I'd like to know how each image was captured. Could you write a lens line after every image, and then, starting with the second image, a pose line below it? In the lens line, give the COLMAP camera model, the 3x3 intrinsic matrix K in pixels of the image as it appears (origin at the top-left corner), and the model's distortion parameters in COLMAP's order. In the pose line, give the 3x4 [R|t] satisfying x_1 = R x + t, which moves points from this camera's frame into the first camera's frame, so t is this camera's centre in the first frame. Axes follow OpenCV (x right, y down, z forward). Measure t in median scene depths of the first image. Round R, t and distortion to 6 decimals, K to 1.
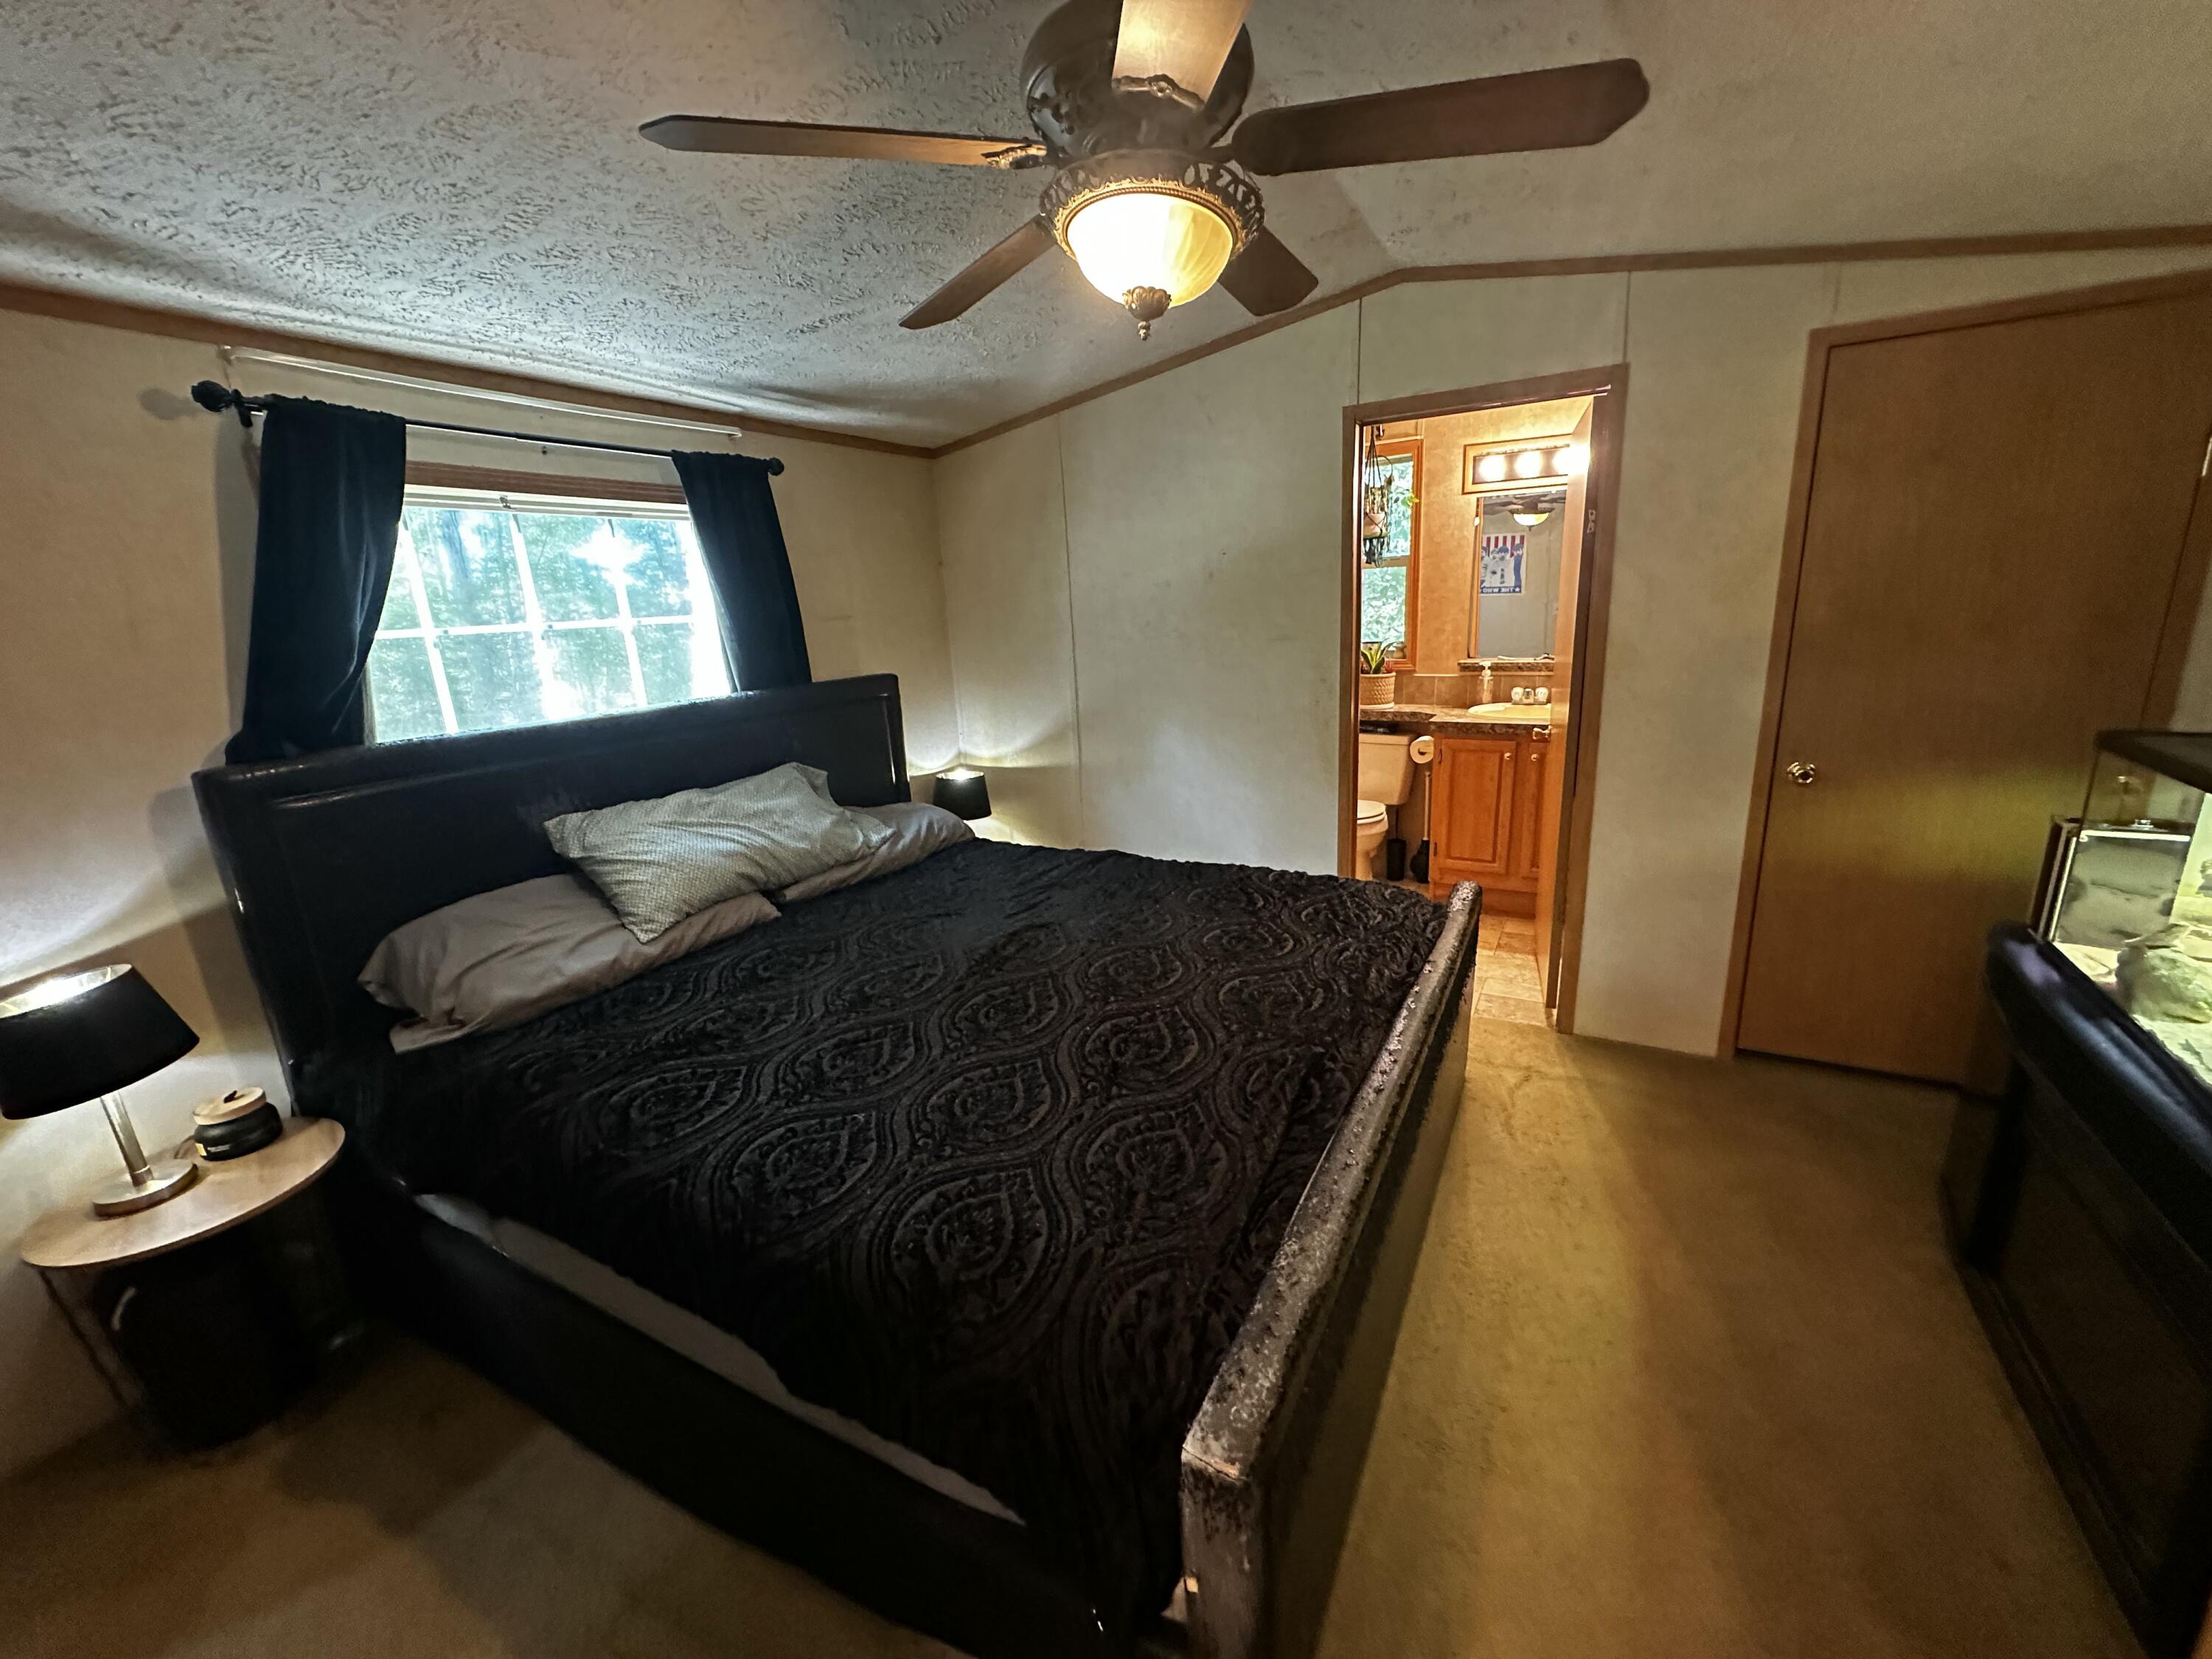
lens RADIAL K [[880.7, 0, 1122.6], [0, 880.7, 846.6], [0, 0, 1]] dist [-0.005678, 0.000609]
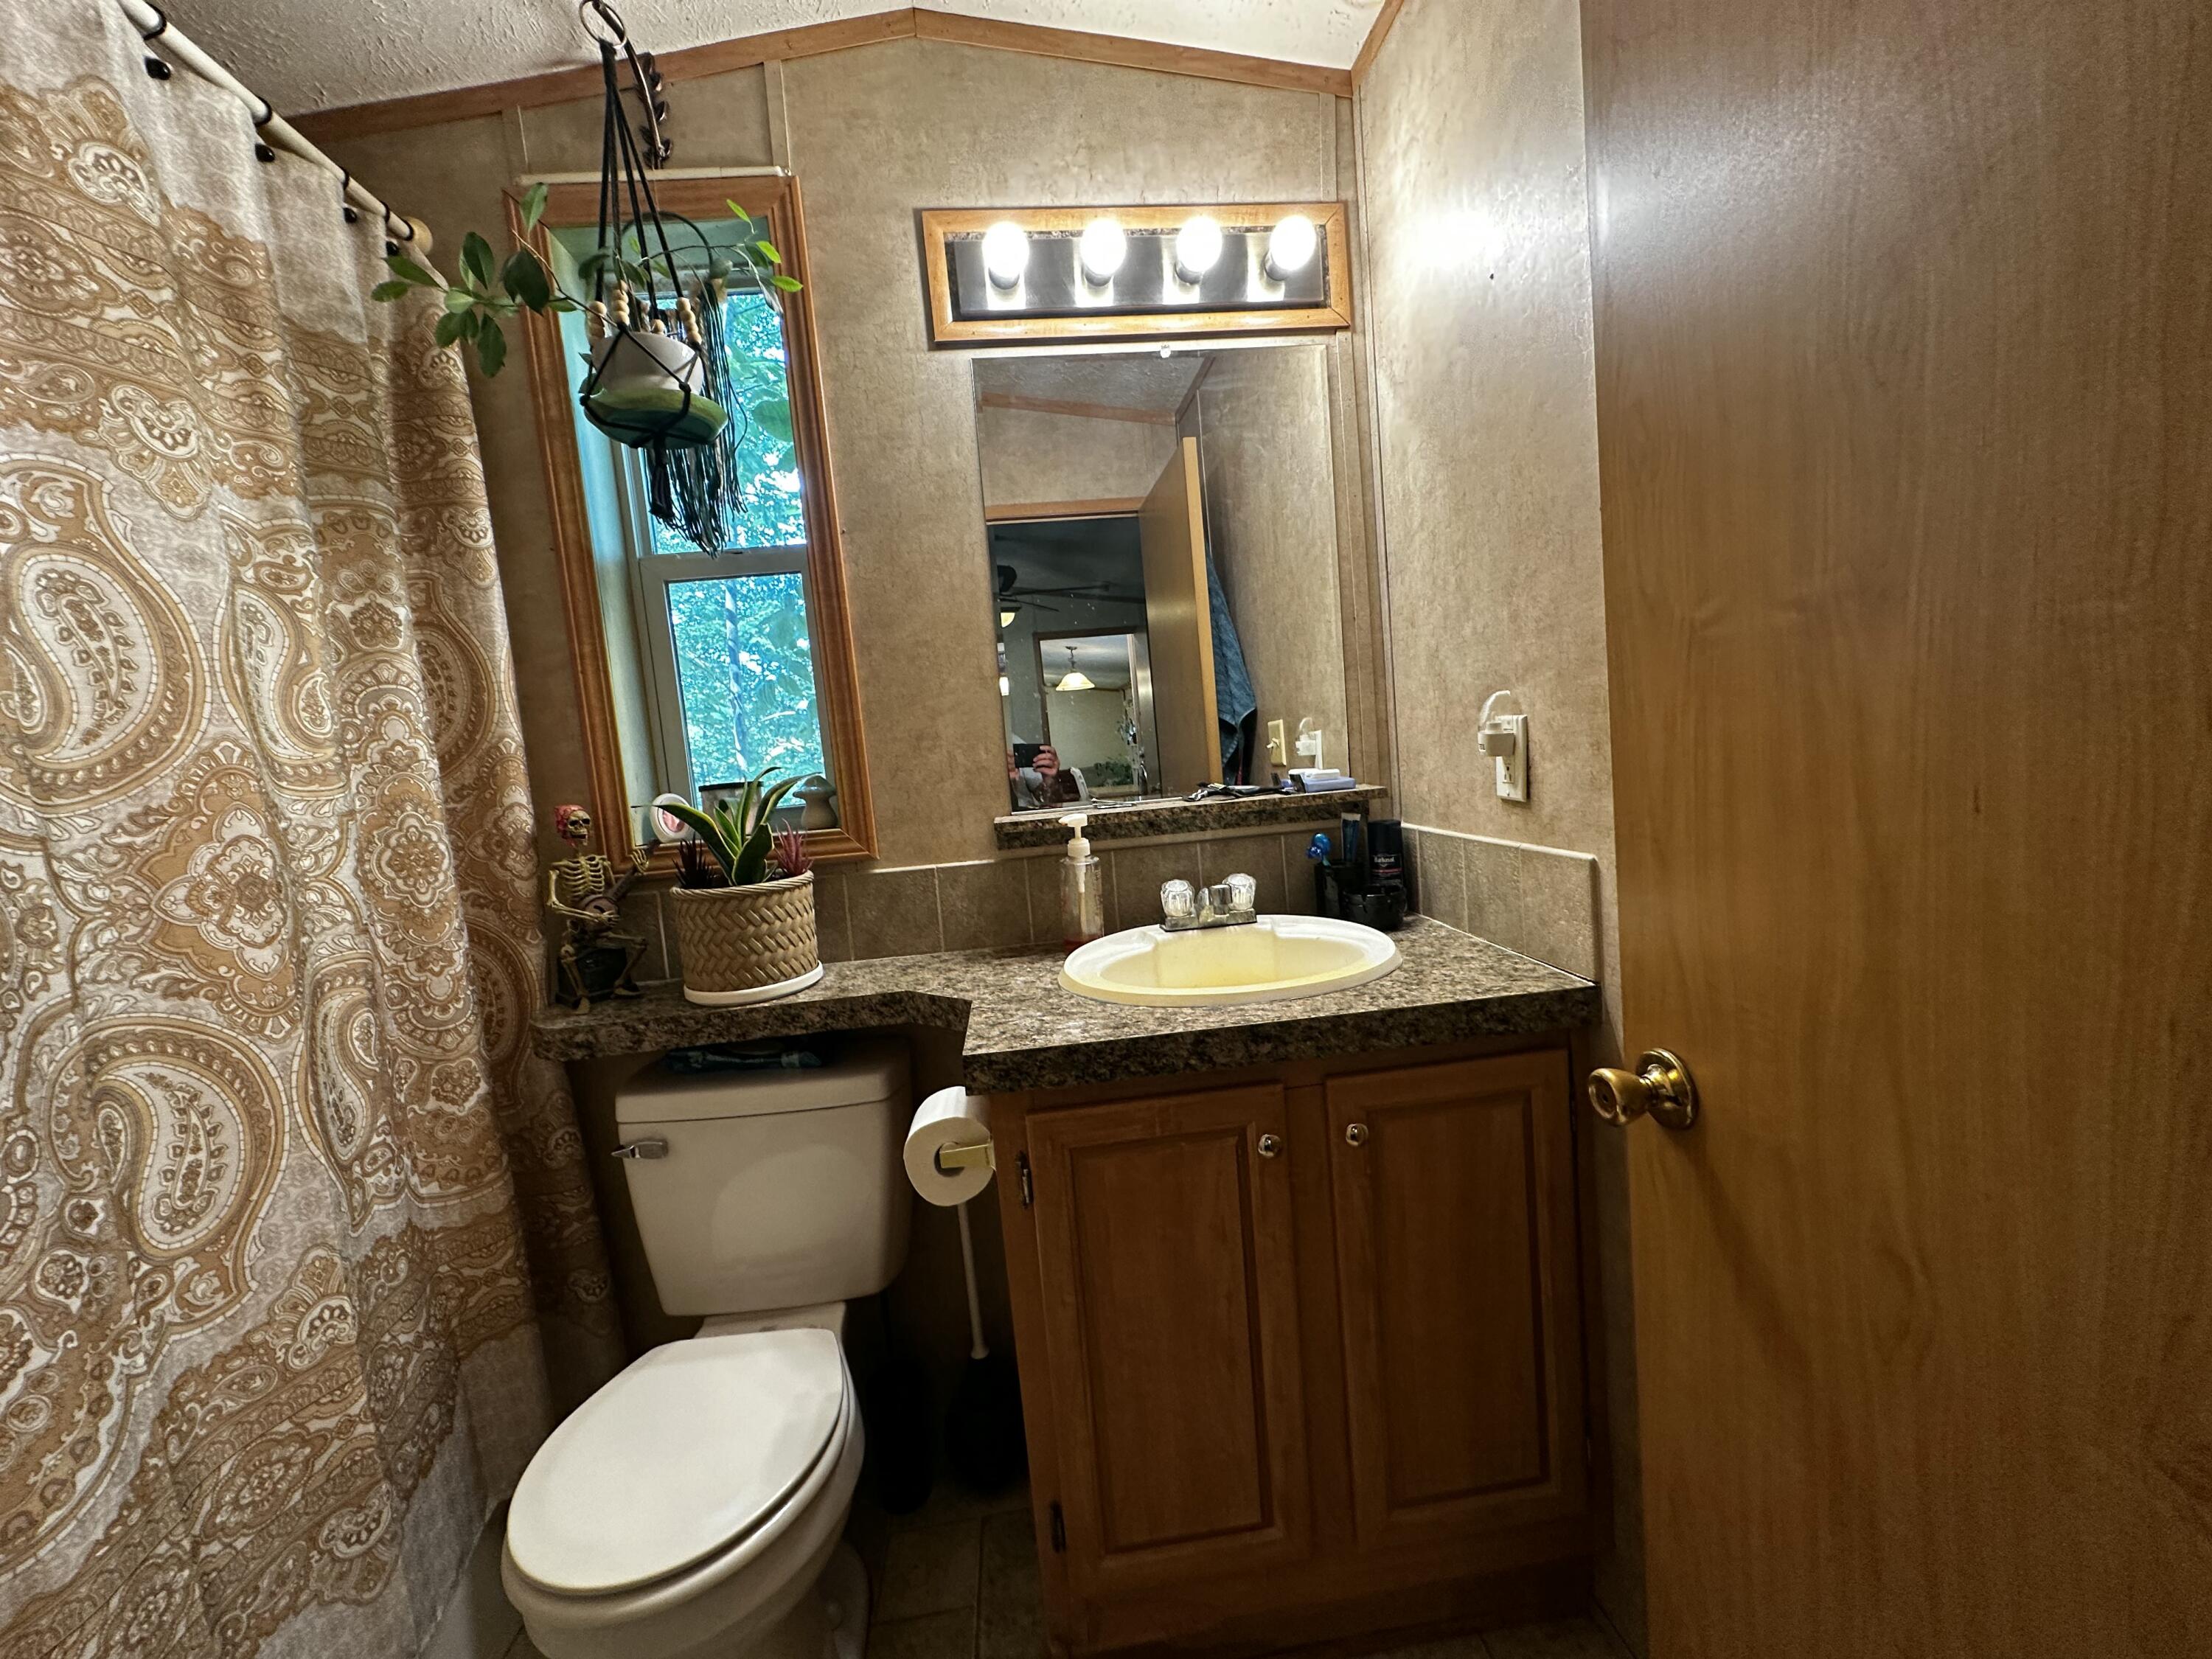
lens RADIAL K [[880.7, 0, 1098.8], [0, 880.7, 824.9], [0, 0, 1]] dist [-0.005678, 0.000609]
pose [[0.828826, -0.077745, 0.554079, 0.230176], [0.194046, 0.968776, -0.154333, -0.150623], [-0.524779, 0.235432, 0.818033, 0.710227]]
